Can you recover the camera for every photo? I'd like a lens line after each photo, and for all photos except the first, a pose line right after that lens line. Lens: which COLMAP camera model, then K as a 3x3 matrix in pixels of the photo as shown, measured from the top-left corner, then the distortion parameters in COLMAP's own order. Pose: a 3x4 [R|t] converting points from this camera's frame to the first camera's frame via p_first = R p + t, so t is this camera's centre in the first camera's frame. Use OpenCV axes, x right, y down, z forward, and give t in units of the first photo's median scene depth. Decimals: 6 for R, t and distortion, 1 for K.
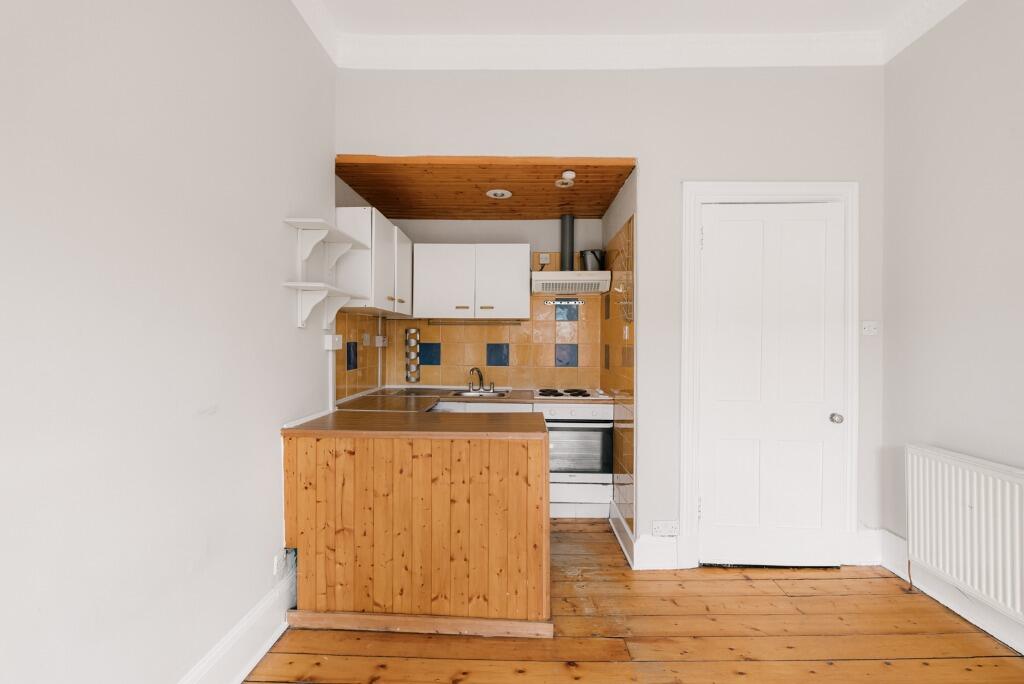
lens RADIAL K [[440.5, 0, 516.1], [0, 440.5, 340.8], [0, 0, 1]] dist [-0.004036, 0.002234]
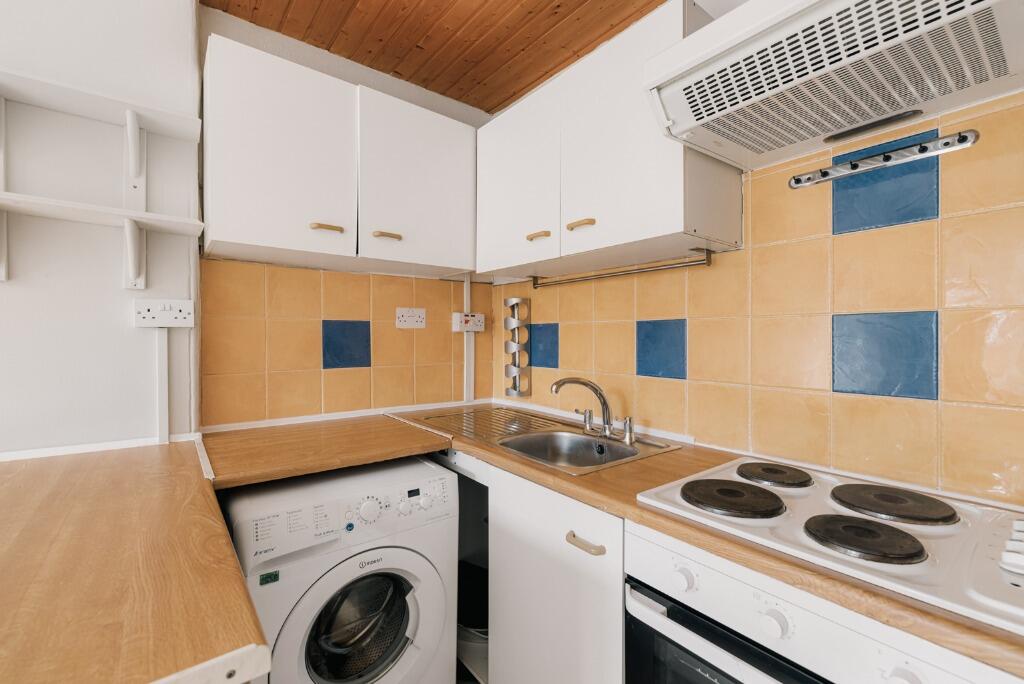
lens RADIAL K [[440.5, 0, 517.7], [0, 440.5, 341.1], [0, 0, 1]] dist [-0.004036, 0.002234]
pose [[0.629729, 0.001044, -0.776814, 0.268926], [0.001371, 0.999996, 0.002456, 0.034640], [0.776814, -0.002612, 0.629725, 0.968550]]
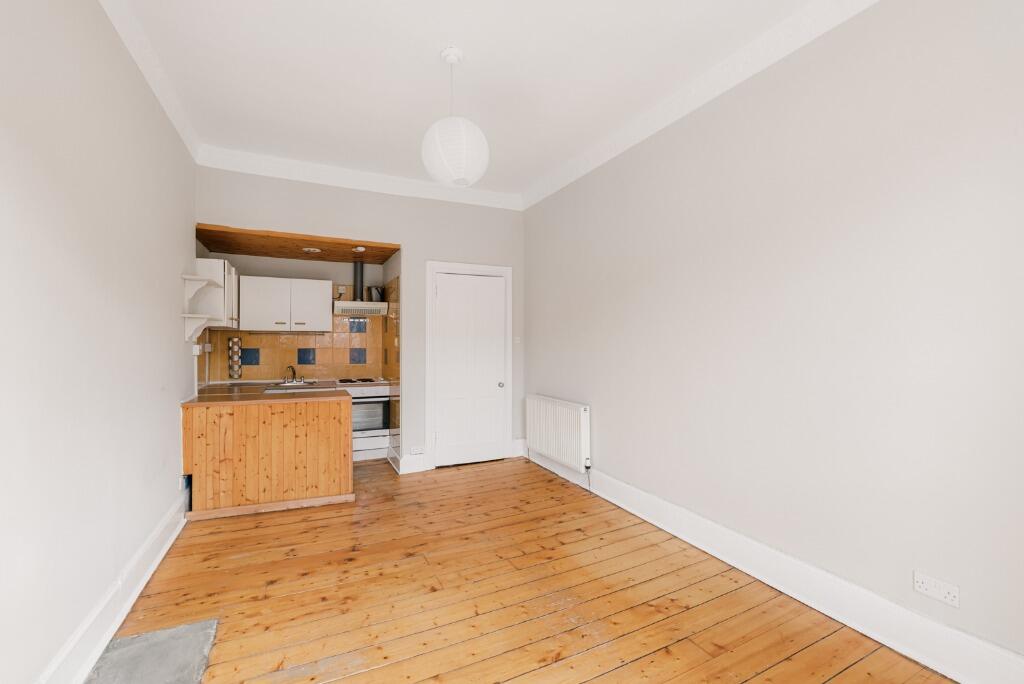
lens RADIAL K [[440.5, 0, 513.9], [0, 440.5, 343.9], [0, 0, 1]] dist [-0.004036, 0.002234]
pose [[0.891851, -0.004675, 0.452305, -0.126820], [0.002403, 0.999981, 0.005597, -0.021507], [-0.452323, -0.003904, 0.891846, -0.803302]]
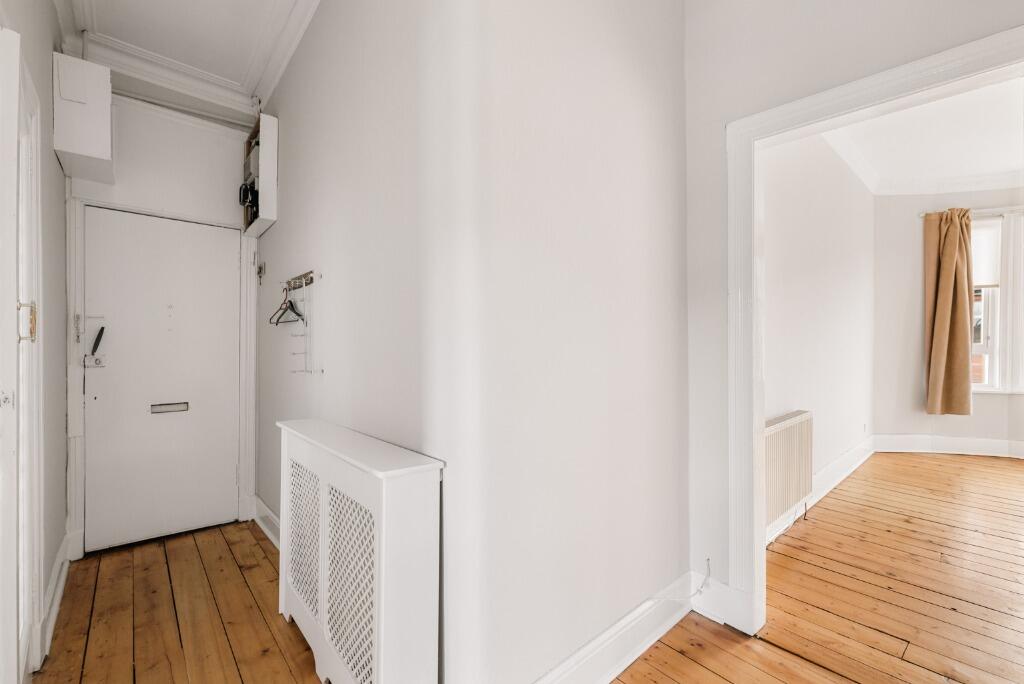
lens RADIAL K [[440.5, 0, 513.3], [0, 440.5, 339.8], [0, 0, 1]] dist [-0.004036, 0.002234]
pose [[-0.680769, -0.004655, 0.732483, 0.454498], [-0.001228, 0.999986, 0.005213, -0.007336], [-0.732497, 0.002650, -0.680765, 1.916540]]
